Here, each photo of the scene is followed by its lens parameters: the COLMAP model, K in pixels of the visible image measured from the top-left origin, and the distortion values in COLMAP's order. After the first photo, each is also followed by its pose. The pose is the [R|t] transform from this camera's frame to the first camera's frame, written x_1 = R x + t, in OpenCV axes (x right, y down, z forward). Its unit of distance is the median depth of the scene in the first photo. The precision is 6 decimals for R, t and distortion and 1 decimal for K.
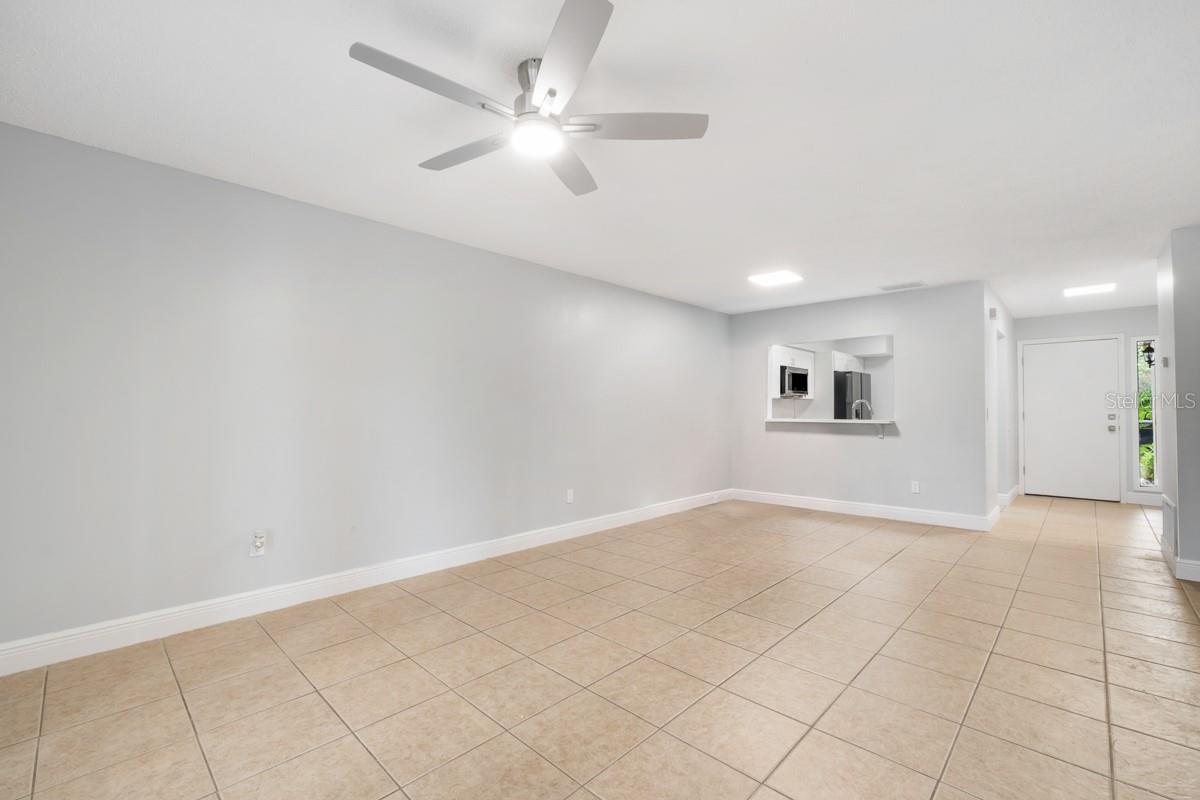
lens RADIAL K [[507.7, 0, 600.2], [0, 507.7, 404.2], [0, 0, 1]] dist [0.000297, 0.000595]
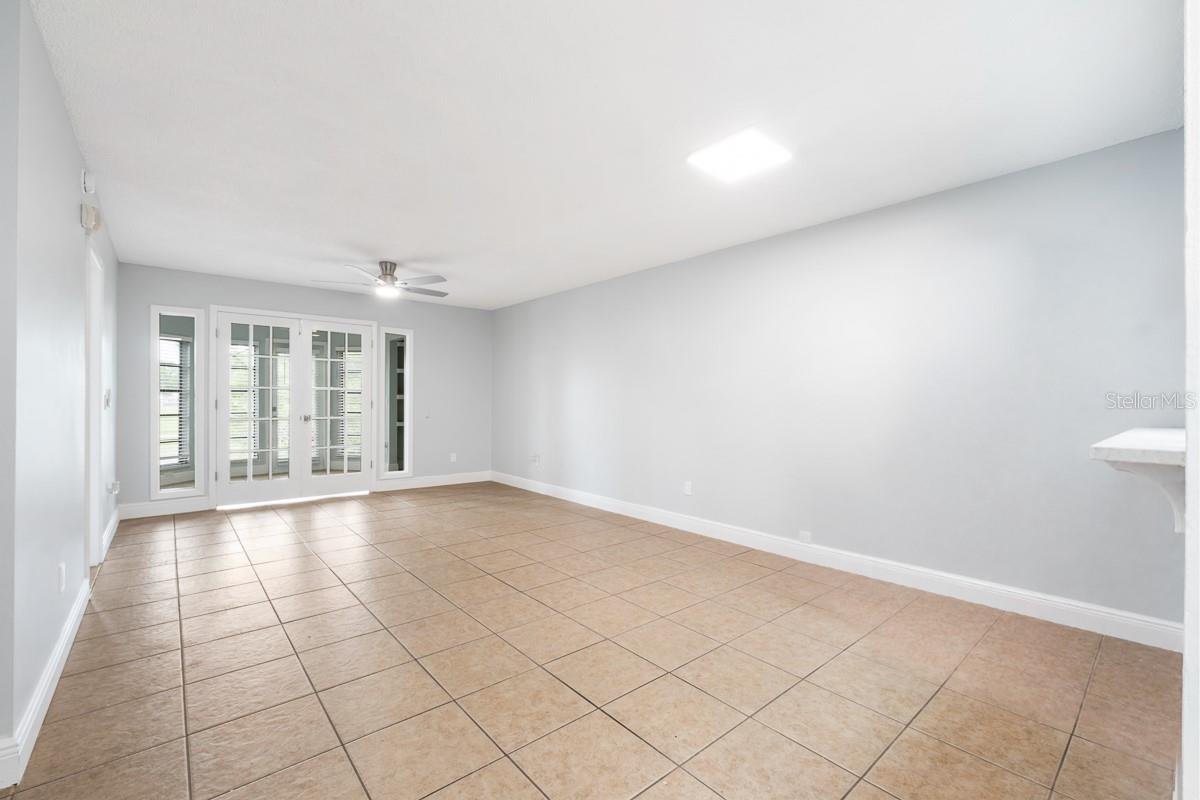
lens RADIAL K [[507.7, 0, 605.4], [0, 507.7, 395.7], [0, 0, 1]] dist [0.000297, 0.000595]
pose [[-0.088615, -0.008202, -0.996032, 1.116307], [0.006598, 0.999939, -0.008821, 0.013508], [0.996044, -0.007353, -0.088556, 1.115906]]
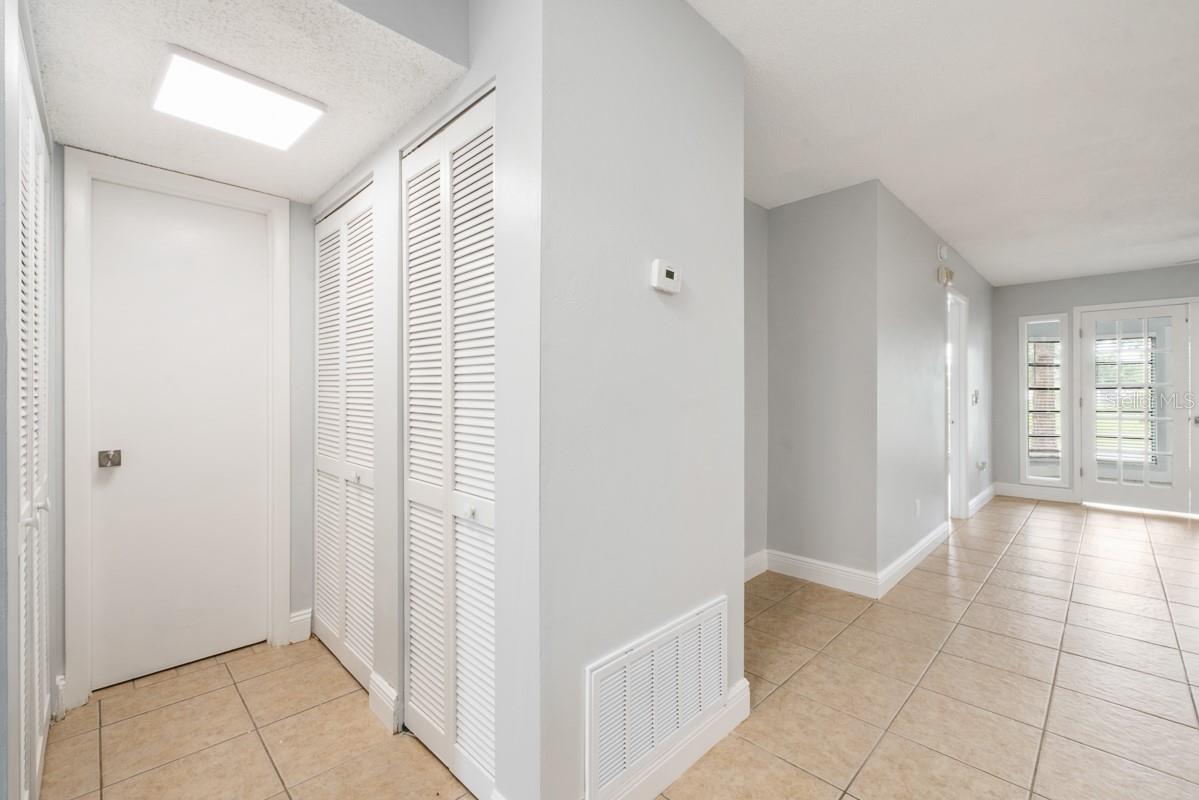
lens RADIAL K [[507.3, 0, 602.8], [0, 507.3, 395.9], [0, 0, 1]] dist [0.000297, 0.000595]
pose [[-0.999948, 0.001123, 0.010125, 1.167512], [0.001059, 0.999979, -0.006359, 0.007006], [-0.010132, -0.006348, -0.999929, 1.396824]]
